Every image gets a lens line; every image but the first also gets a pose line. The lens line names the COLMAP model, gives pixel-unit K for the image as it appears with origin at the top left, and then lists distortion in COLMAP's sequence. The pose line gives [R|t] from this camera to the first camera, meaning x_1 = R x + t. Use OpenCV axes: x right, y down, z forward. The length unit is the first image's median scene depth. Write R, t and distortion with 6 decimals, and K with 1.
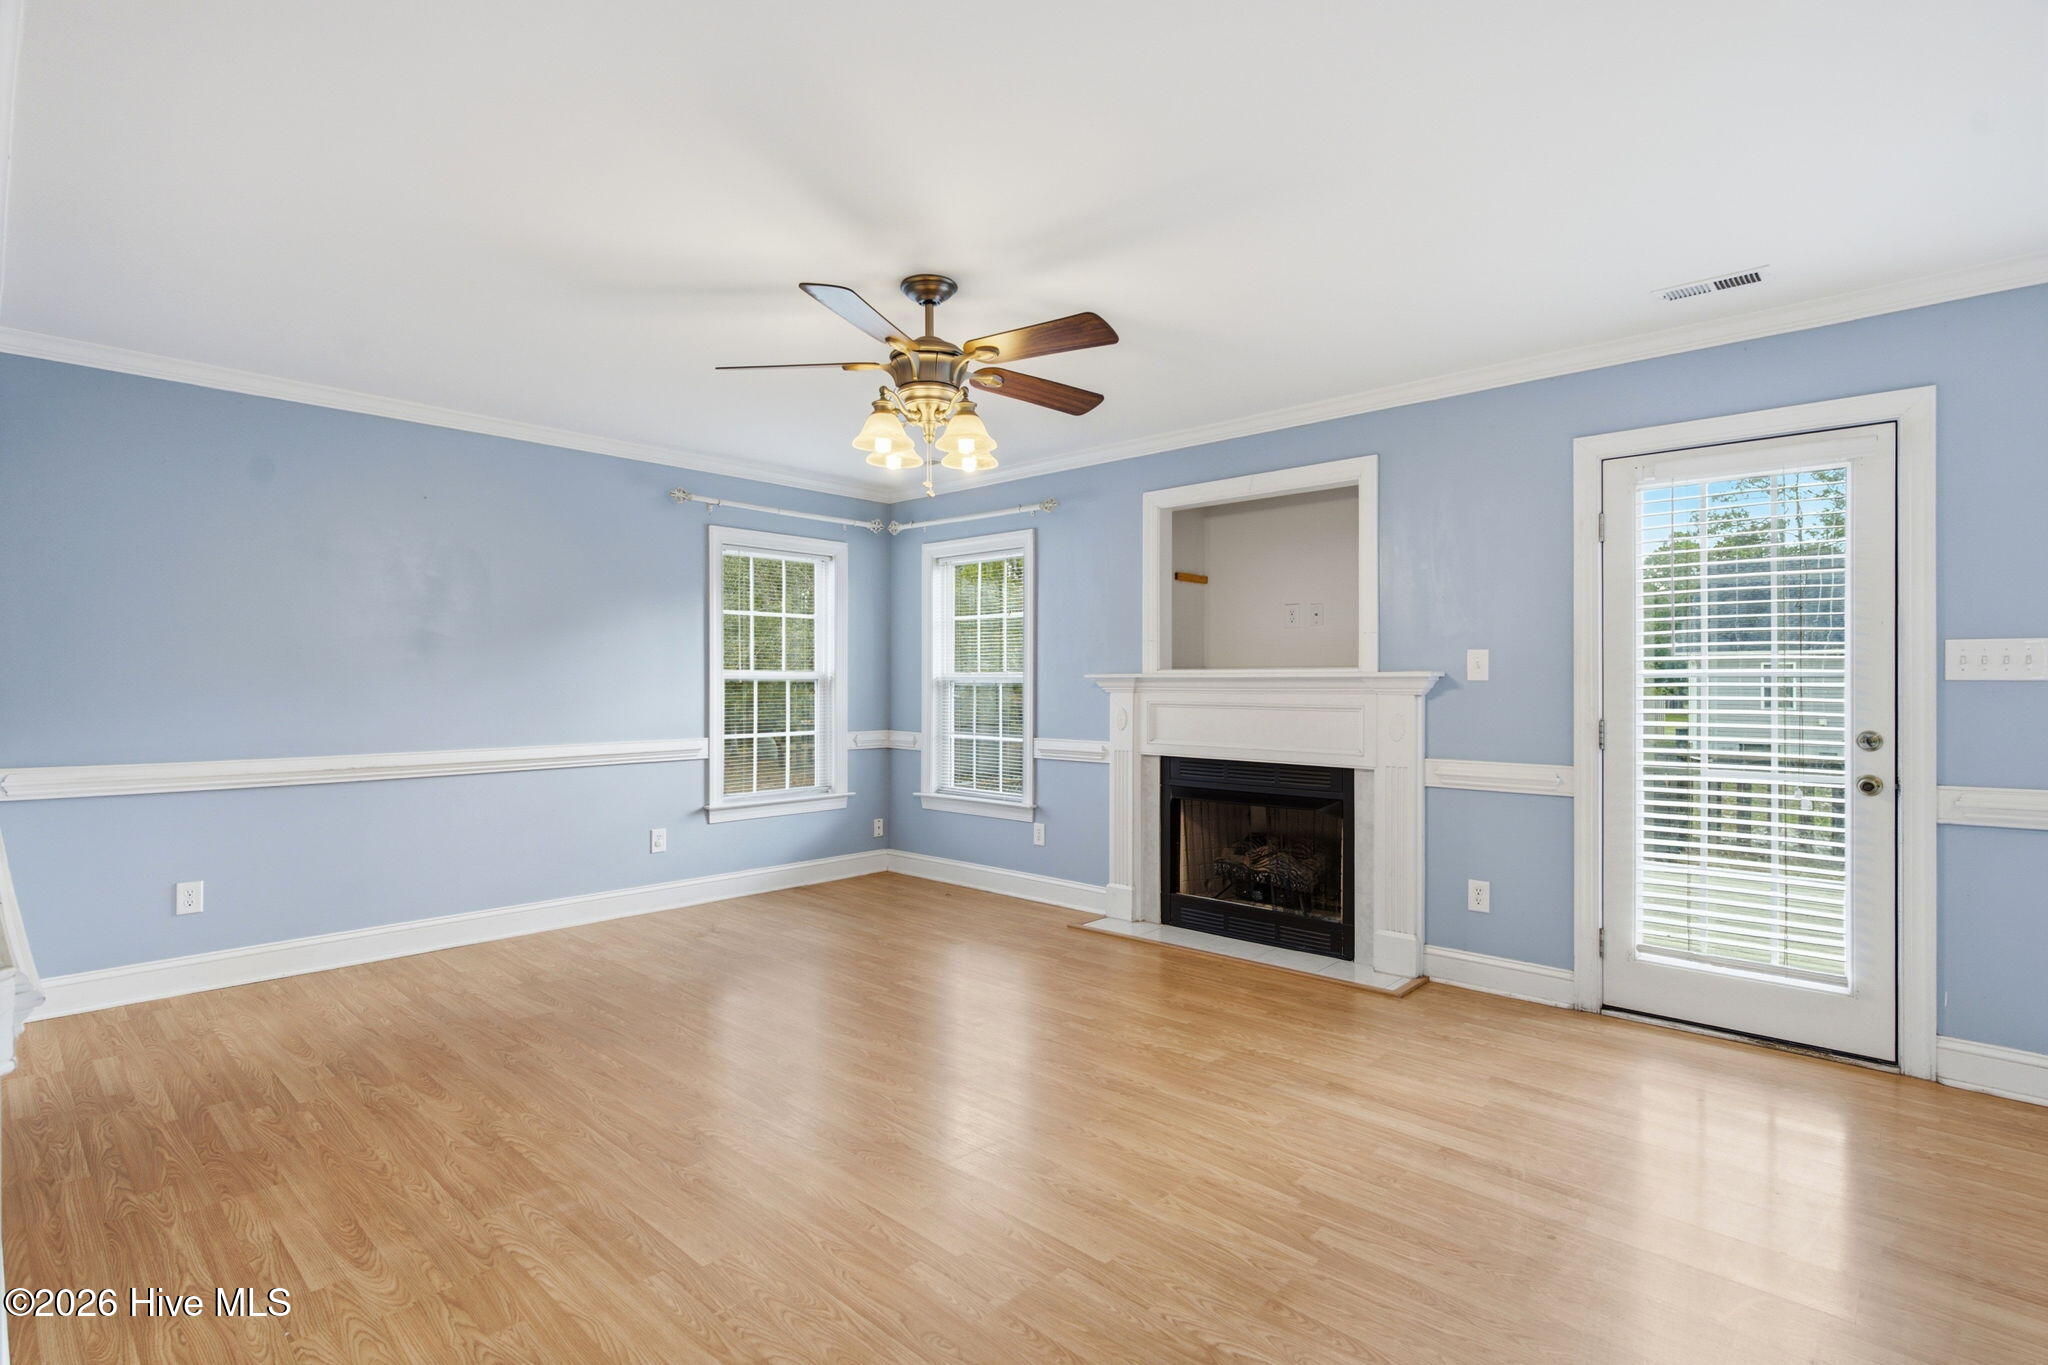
lens RADIAL K [[986.4, 0, 1020.6], [0, 986.4, 686.9], [0, 0, 1]] dist [0.005867, -0.000285]
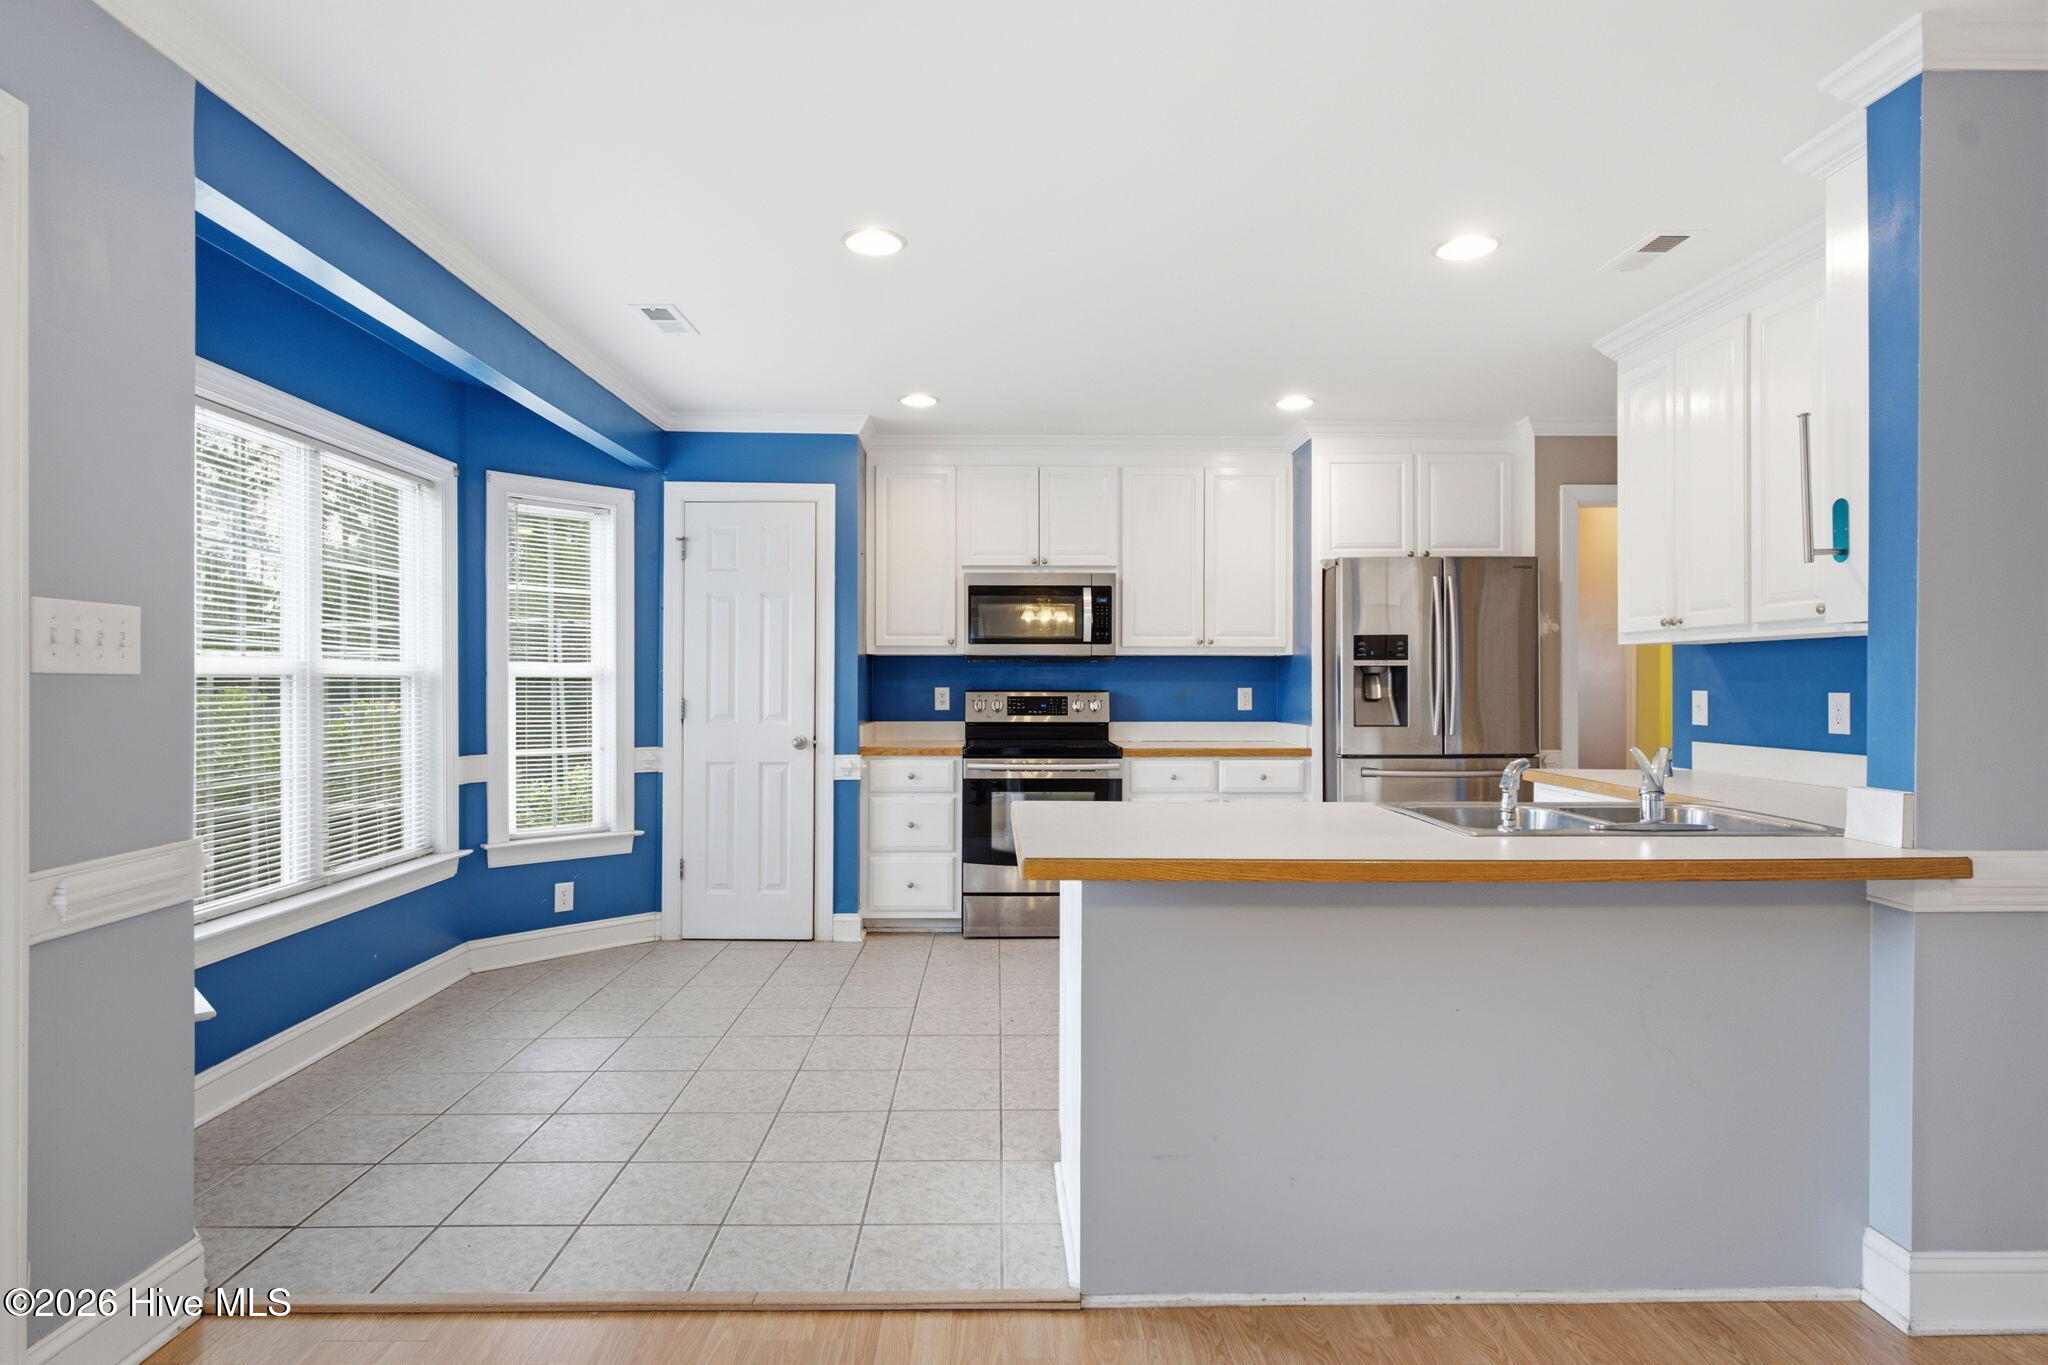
lens RADIAL K [[1079.8, 0, 1019.0], [0, 1079.8, 682.0], [0, 0, 1]] dist [0.000882, -0.001054]
pose [[-0.696541, -0.000924, 0.717516, 0.091339], [0.001463, 0.999995, 0.002708, -0.001798], [-0.717515, 0.002936, -0.696537, 0.621909]]
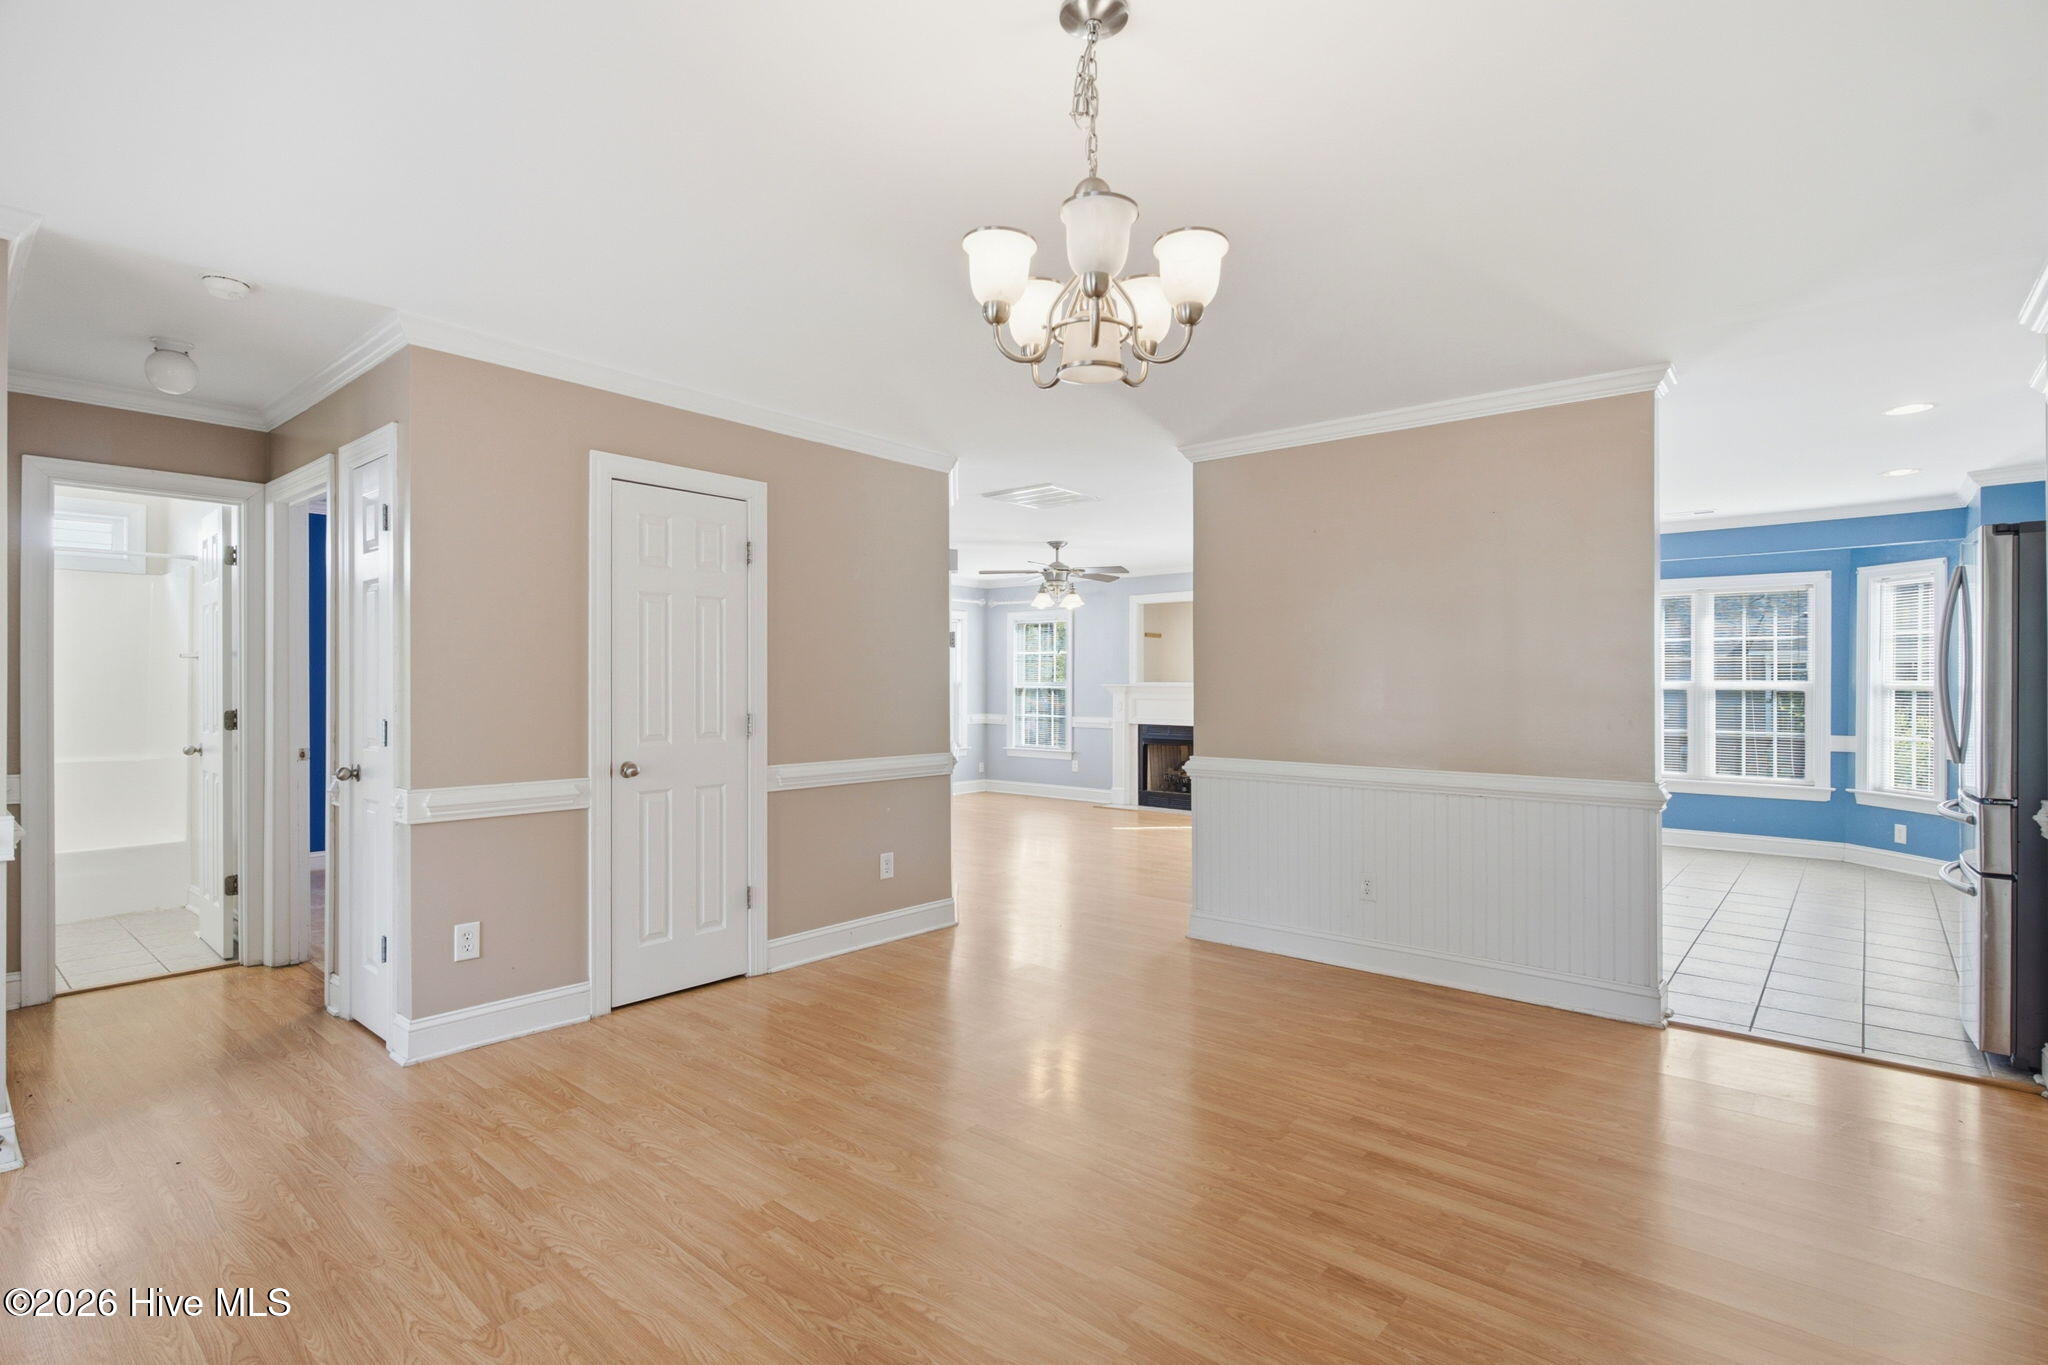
lens RADIAL K [[986.4, 0, 1008.6], [0, 986.4, 681.5], [0, 0, 1]] dist [0.005867, -0.000285]
pose [[0.999687, 0.001639, 0.024958, -0.180522], [-0.001477, 0.999978, -0.006510, -0.005062], [-0.024968, 0.006471, 0.999667, -1.054188]]
